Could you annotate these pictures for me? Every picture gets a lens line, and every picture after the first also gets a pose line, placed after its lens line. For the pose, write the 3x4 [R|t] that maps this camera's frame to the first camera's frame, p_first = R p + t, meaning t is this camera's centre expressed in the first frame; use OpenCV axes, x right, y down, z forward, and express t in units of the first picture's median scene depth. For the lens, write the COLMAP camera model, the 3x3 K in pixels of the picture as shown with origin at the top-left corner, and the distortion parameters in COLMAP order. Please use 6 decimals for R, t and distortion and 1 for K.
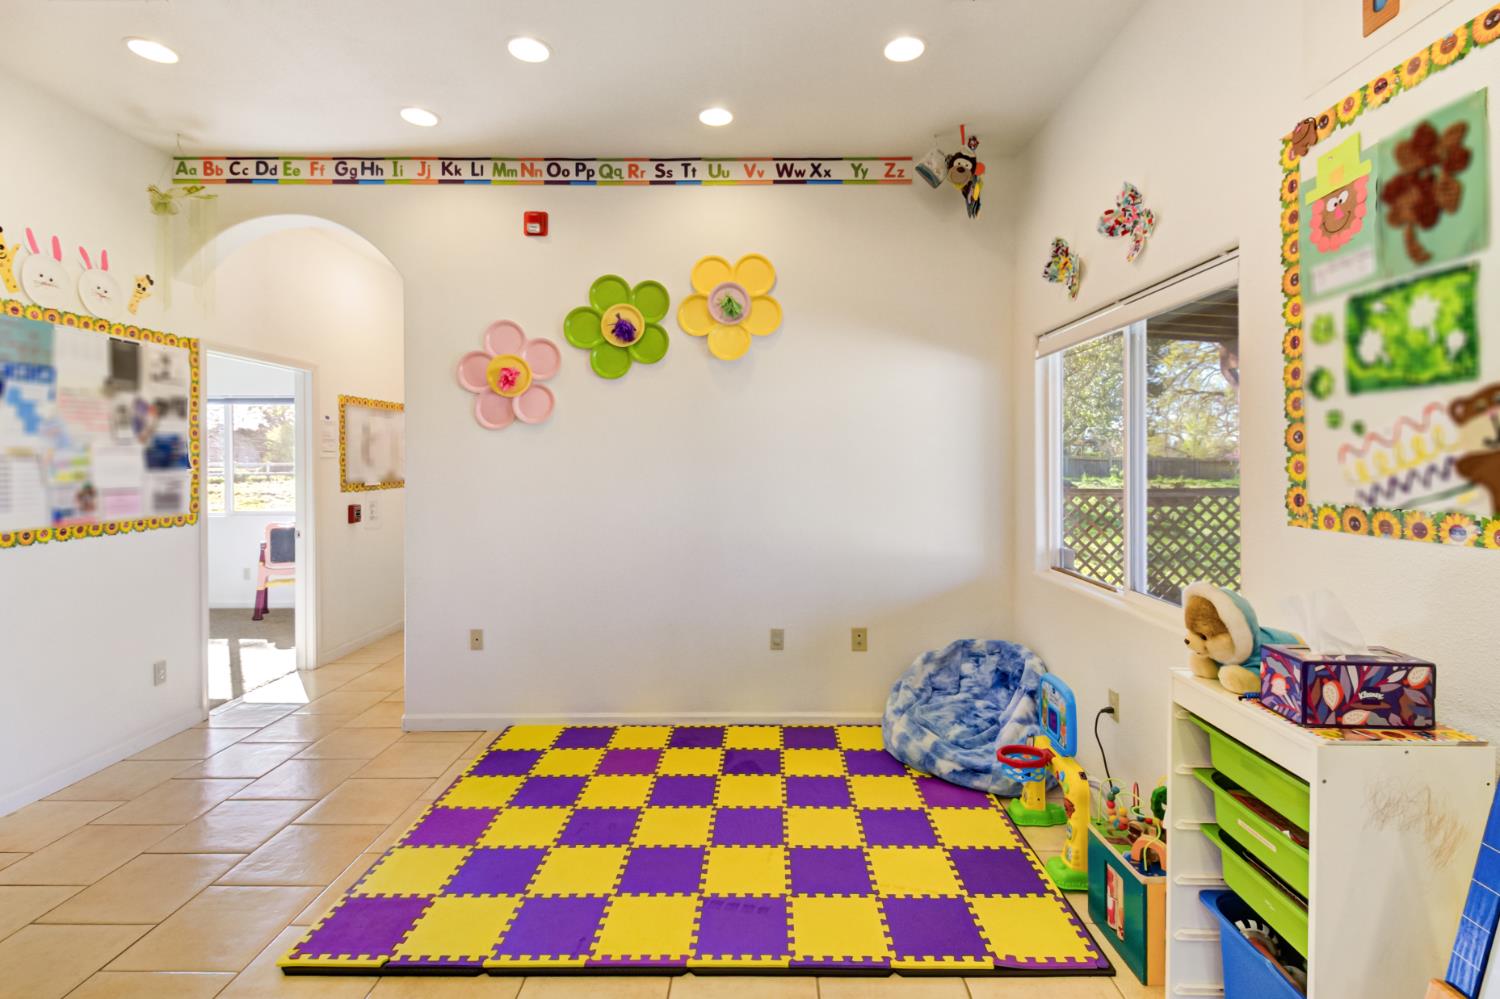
lens RADIAL K [[707.5, 0, 768.5], [0, 707.5, 466.5], [0, 0, 1]] dist [0.024510, -0.017520]
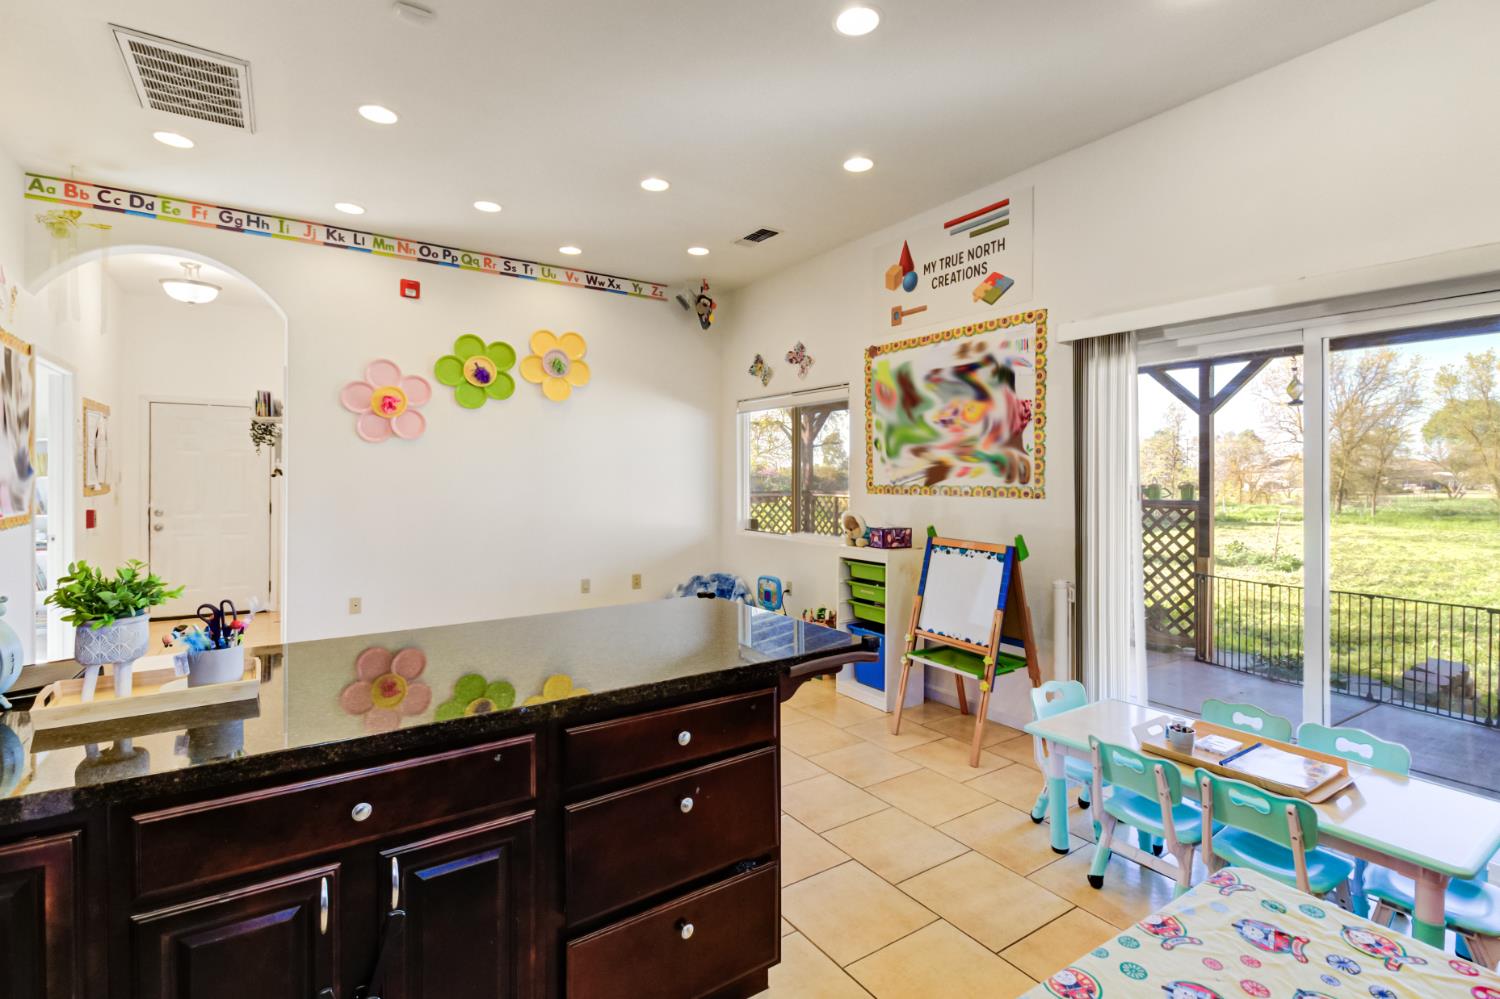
lens RADIAL K [[704.9, 0, 775.8], [0, 704.9, 475.5], [0, 0, 1]] dist [0.015747, -0.012864]
pose [[0.819071, 0.005725, 0.573664, -0.527355], [-0.001120, 0.999964, -0.008381, 0.018136], [-0.573691, 0.006222, 0.819048, -0.479042]]
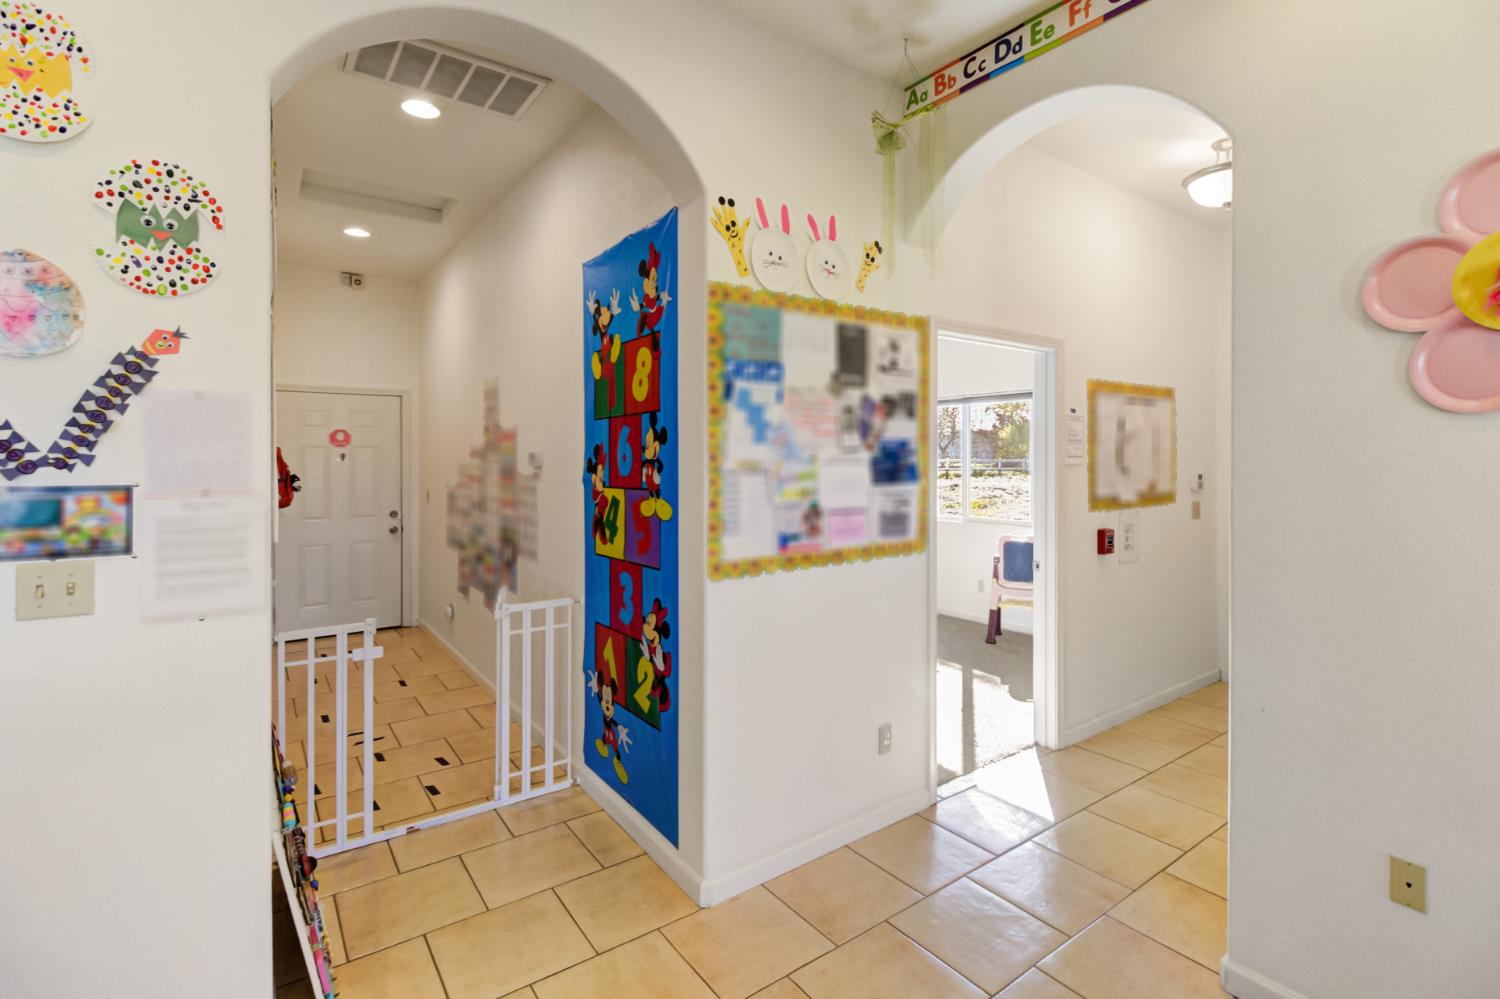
lens RADIAL K [[715.2, 0, 744.2], [0, 715.2, 463.8], [0, 0, 1]] dist [0.013009, -0.000722]
pose [[0.578163, 0.008689, -0.815875, -0.285900], [-0.006744, 0.999960, 0.005870, -0.021306], [0.815893, 0.002108, 0.578199, 0.398353]]
